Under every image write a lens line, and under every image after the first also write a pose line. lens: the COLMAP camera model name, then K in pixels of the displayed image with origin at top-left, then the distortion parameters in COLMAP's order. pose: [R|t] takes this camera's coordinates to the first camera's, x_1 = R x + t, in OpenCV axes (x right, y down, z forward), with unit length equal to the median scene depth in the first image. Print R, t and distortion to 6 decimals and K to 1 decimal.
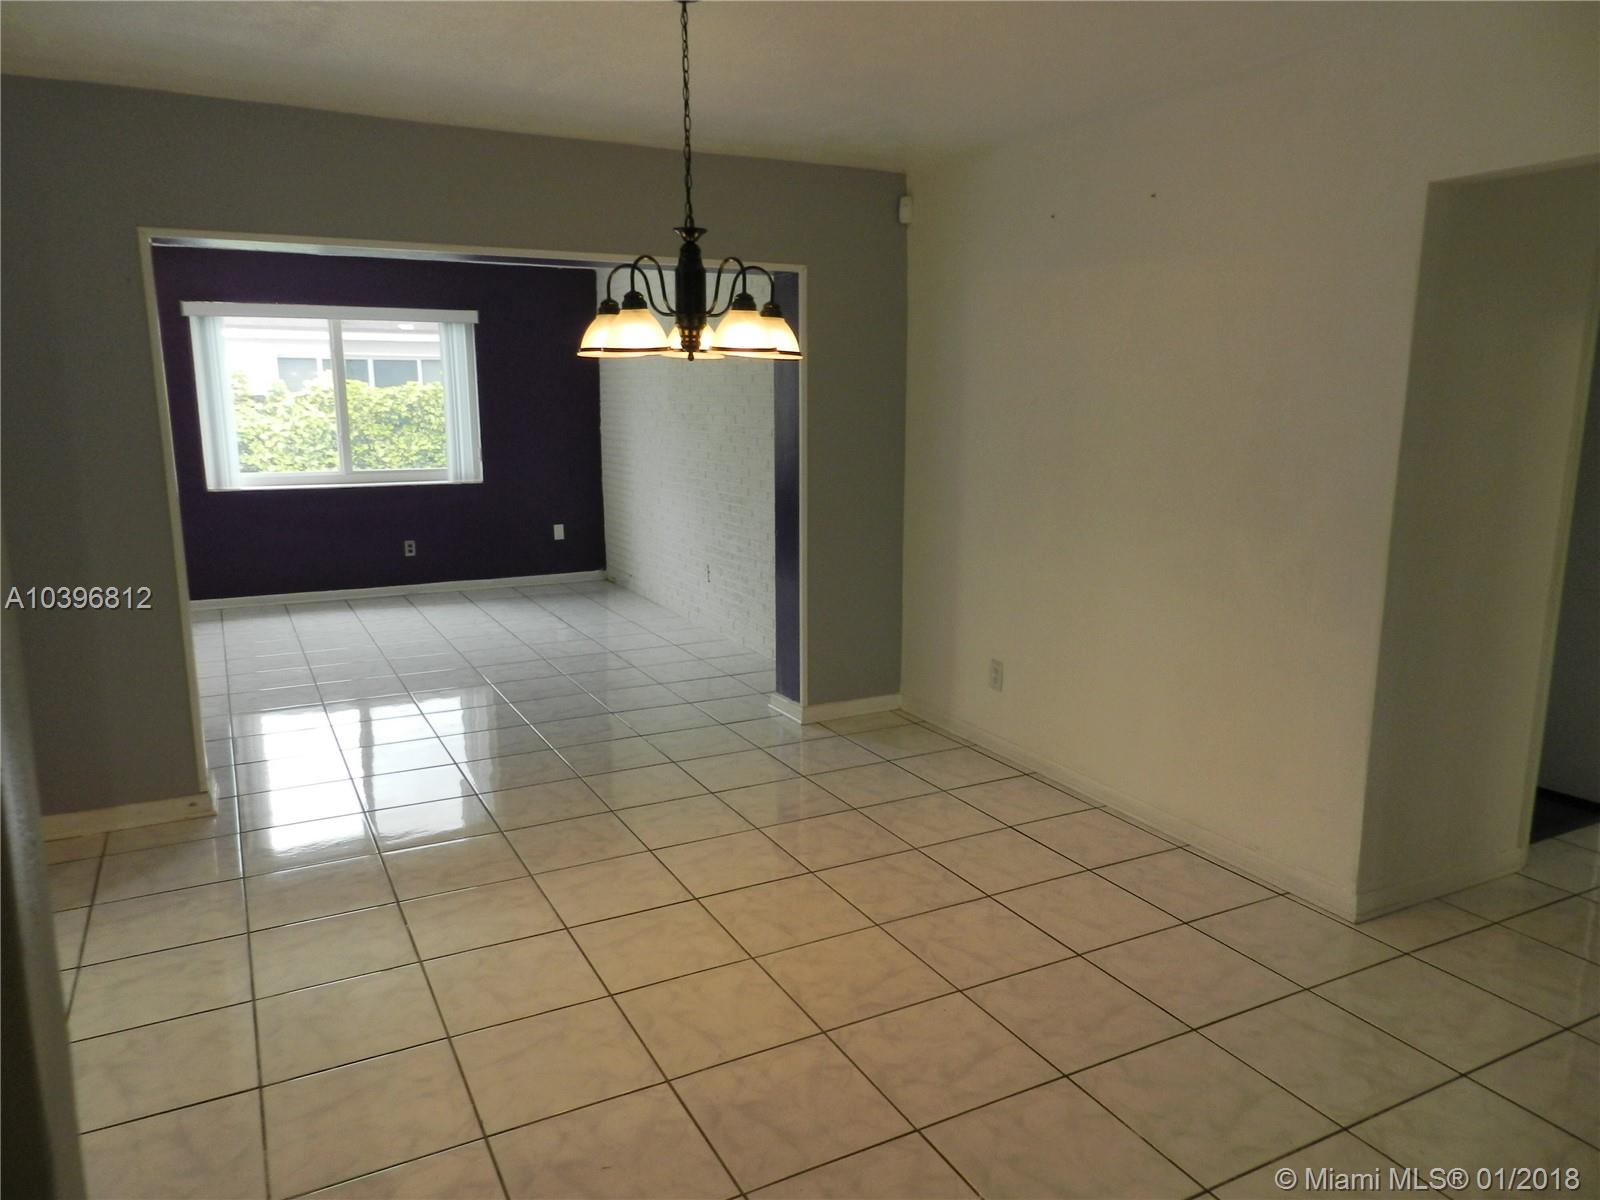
lens RADIAL K [[1096.4, 0, 799.0], [0, 1096.4, 598.8], [0, 0, 1]] dist [0.025678, -0.007078]
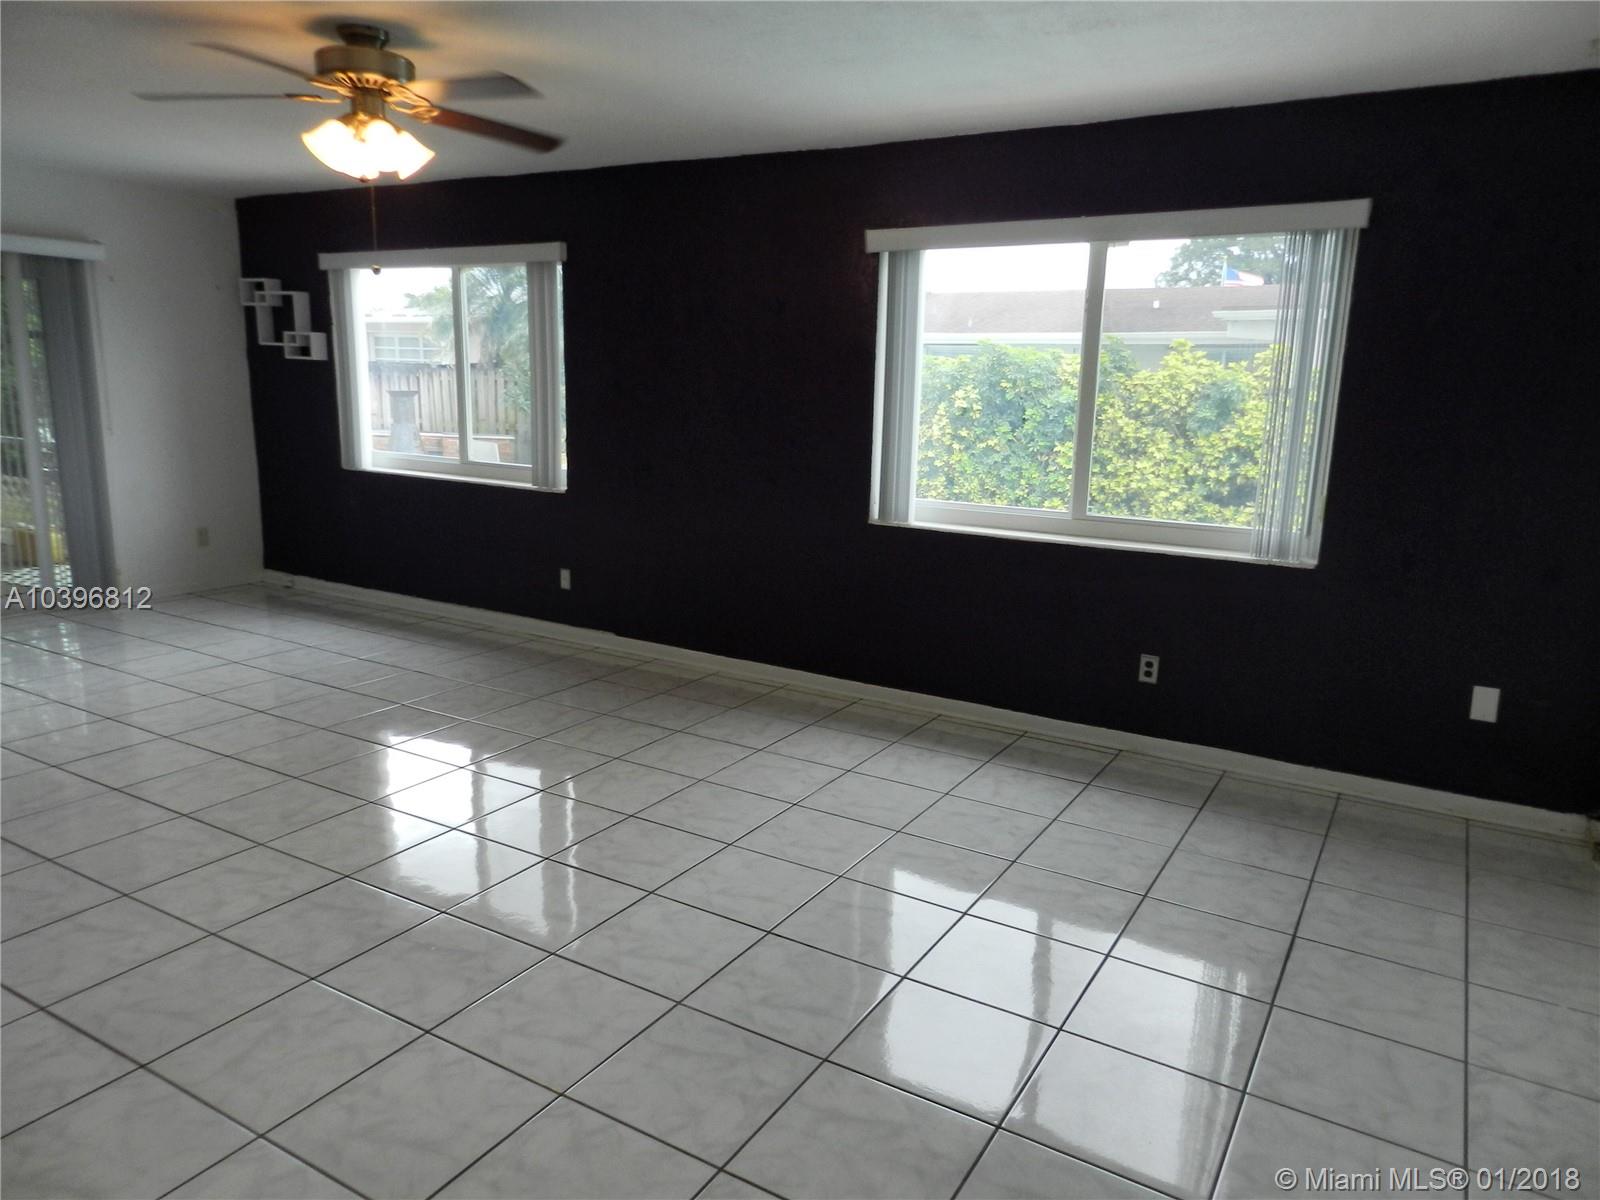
lens RADIAL K [[1096.4, 0, 801.7], [0, 1096.4, 601.2], [0, 0, 1]] dist [0.025678, -0.007078]
pose [[0.517826, 0.185182, -0.835203, -0.001128], [-0.181967, 0.977792, 0.103977, -0.102879], [0.835909, 0.098137, 0.540023, 0.567373]]
